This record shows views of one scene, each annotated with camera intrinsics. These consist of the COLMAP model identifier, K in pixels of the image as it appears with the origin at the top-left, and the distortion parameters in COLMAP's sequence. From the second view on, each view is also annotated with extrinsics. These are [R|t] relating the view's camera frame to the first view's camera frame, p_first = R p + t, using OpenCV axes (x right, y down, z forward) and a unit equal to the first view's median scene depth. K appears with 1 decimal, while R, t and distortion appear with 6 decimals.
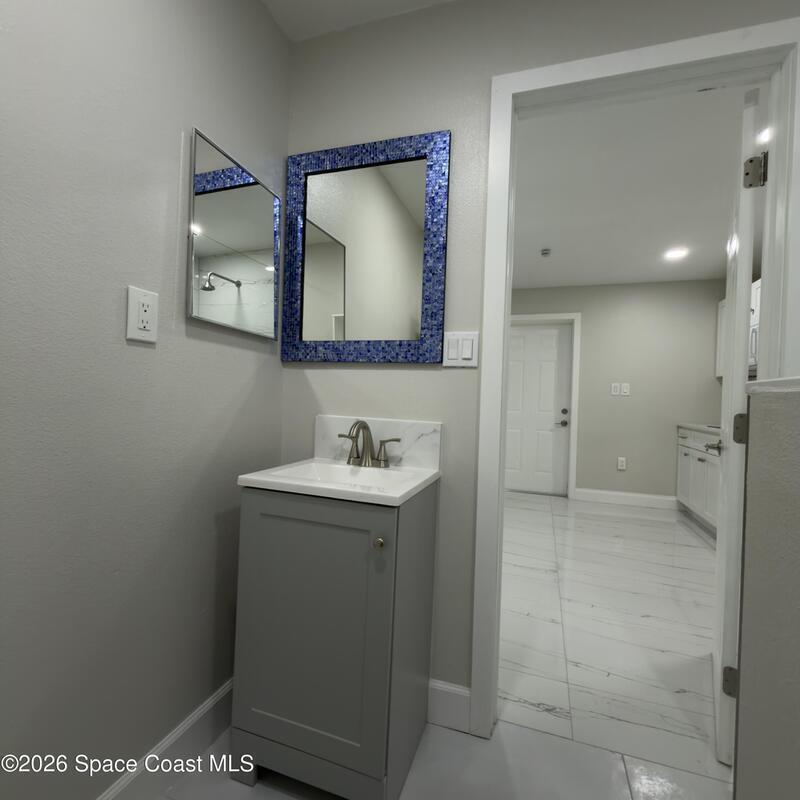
lens RADIAL K [[426.6, 0, 399.4], [0, 426.6, 395.6], [0, 0, 1]] dist [0.002748, -0.001267]
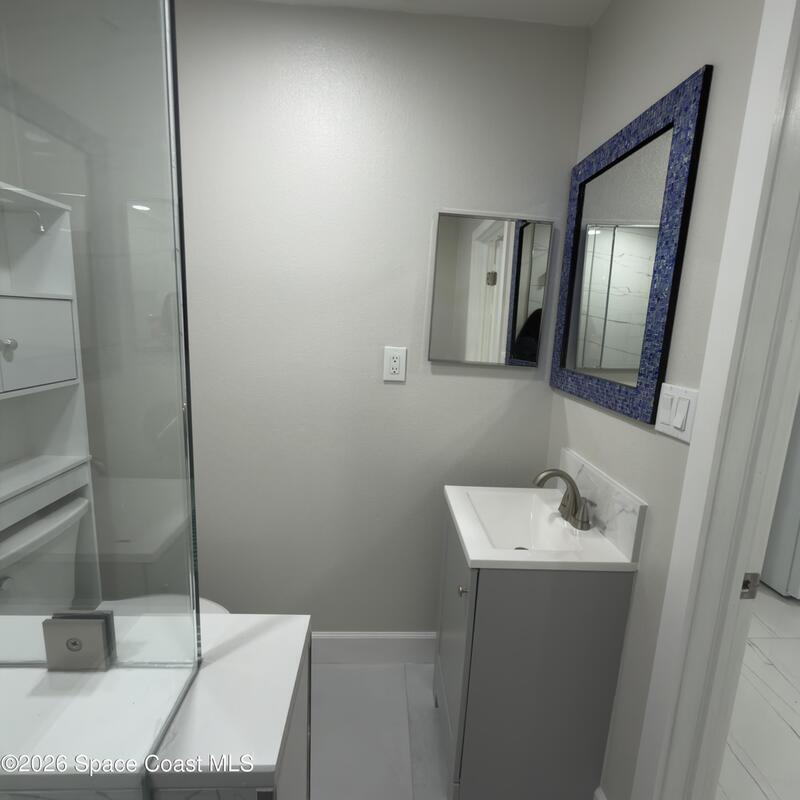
lens RADIAL K [[426.6, 0, 401.9], [0, 426.6, 398.3], [0, 0, 1]] dist [0.002748, -0.001267]
pose [[0.369655, 0.147370, -0.917408, 0.595227], [-0.034061, 0.988828, 0.145118, -0.210801], [0.928545, -0.022396, 0.370545, 0.337281]]
